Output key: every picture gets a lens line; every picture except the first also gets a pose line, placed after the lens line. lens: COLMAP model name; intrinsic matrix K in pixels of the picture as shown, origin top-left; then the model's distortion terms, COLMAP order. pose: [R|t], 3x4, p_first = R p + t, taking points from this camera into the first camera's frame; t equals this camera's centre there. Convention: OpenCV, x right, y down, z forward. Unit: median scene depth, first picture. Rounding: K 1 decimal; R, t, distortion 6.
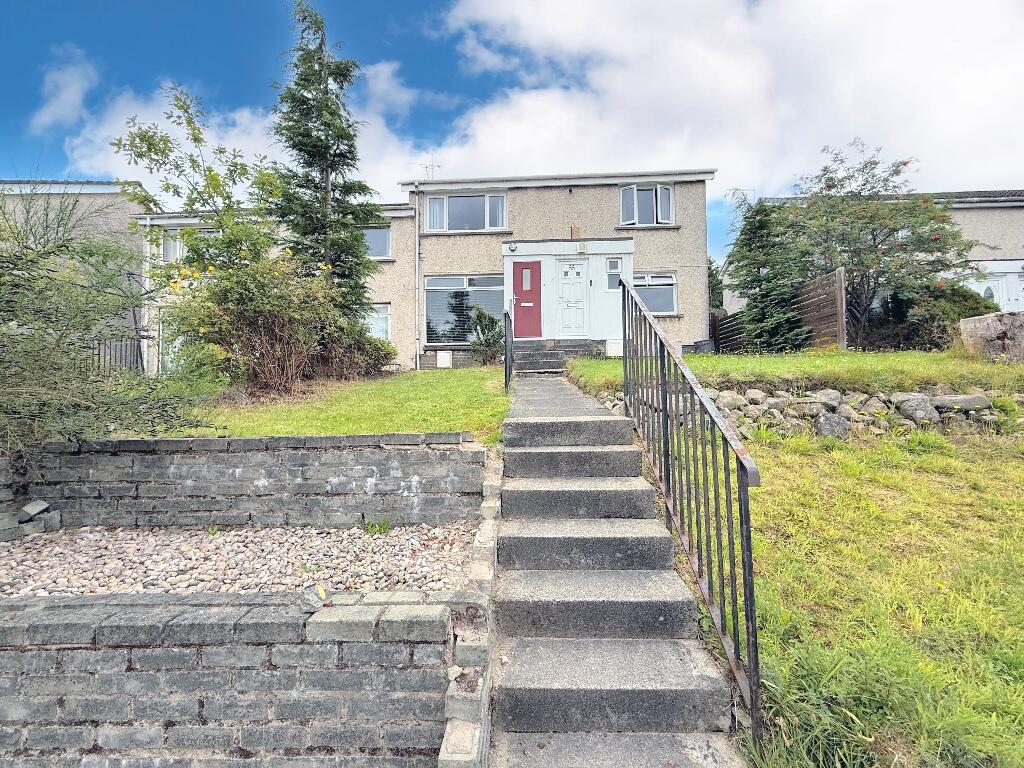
lens RADIAL K [[410.1, 0, 511.4], [0, 410.1, 388.0], [0, 0, 1]] dist [-0.006760, 0.000202]
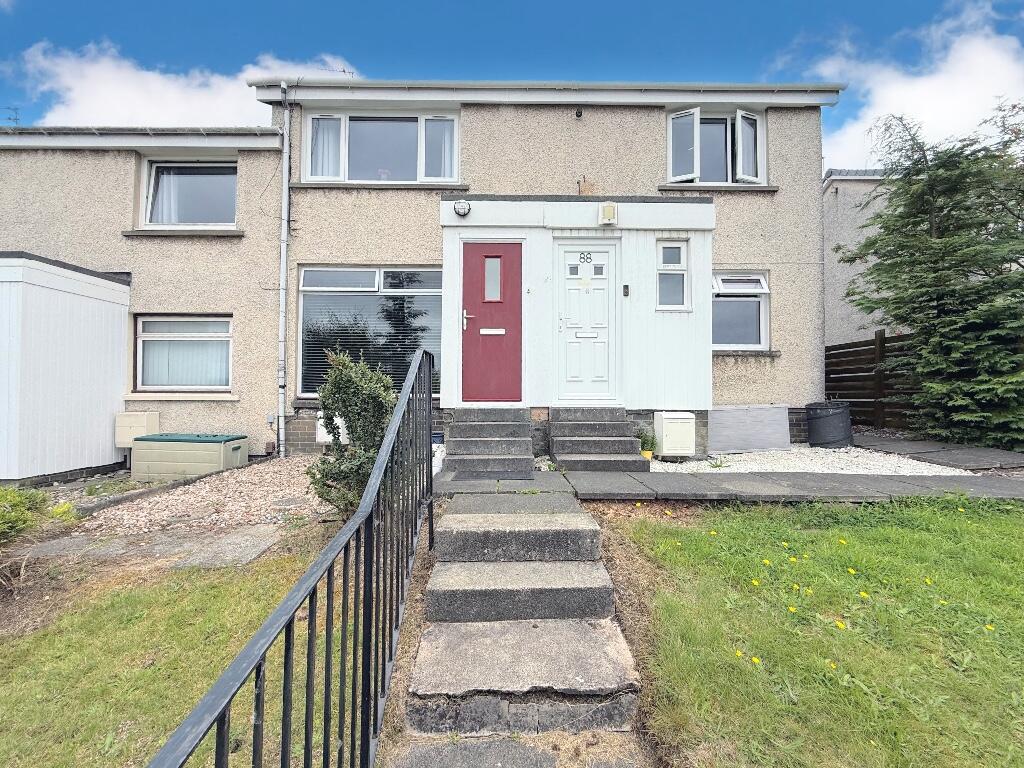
lens RADIAL K [[410.1, 0, 525.6], [0, 410.1, 386.4], [0, 0, 1]] dist [-0.006760, 0.000202]
pose [[0.996411, 0.008317, 0.084242, 0.034499], [-0.009324, 0.999890, 0.011576, -0.131800], [-0.084137, -0.012320, 0.996378, 0.471813]]
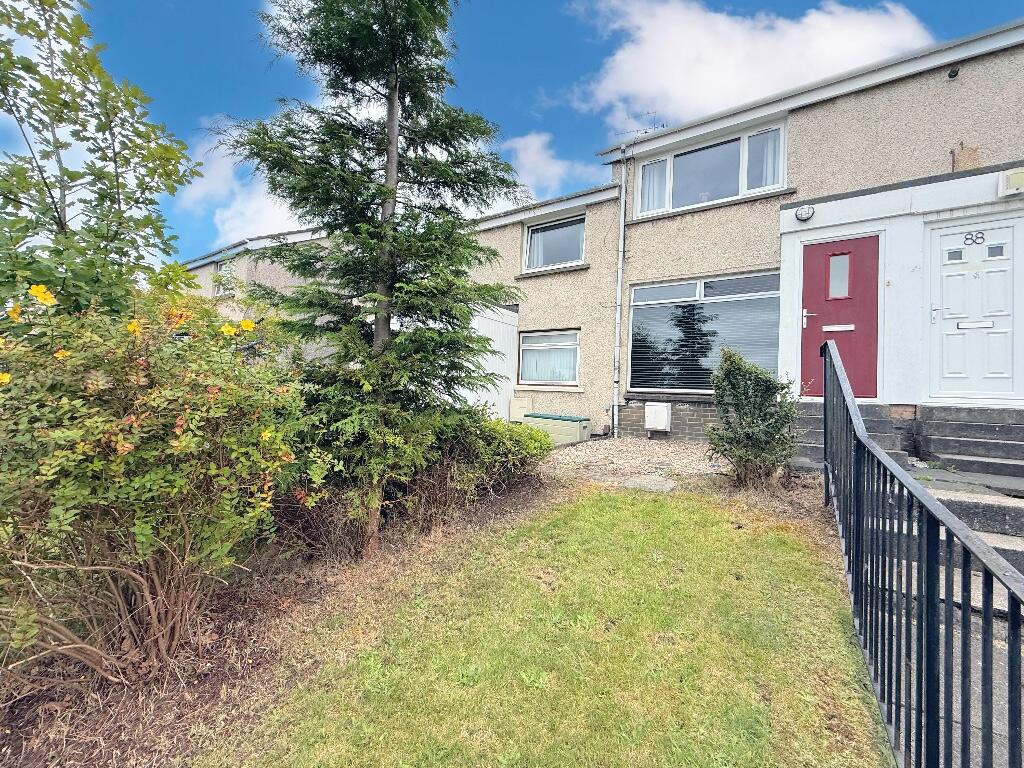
lens RADIAL K [[410.1, 0, 509.8], [0, 410.1, 384.7], [0, 0, 1]] dist [-0.006760, 0.000202]
pose [[0.860099, 0.030055, -0.509241, -0.042273], [-0.035306, 0.999376, -0.000648, -0.111469], [0.508904, 0.018536, 0.860624, 0.355729]]
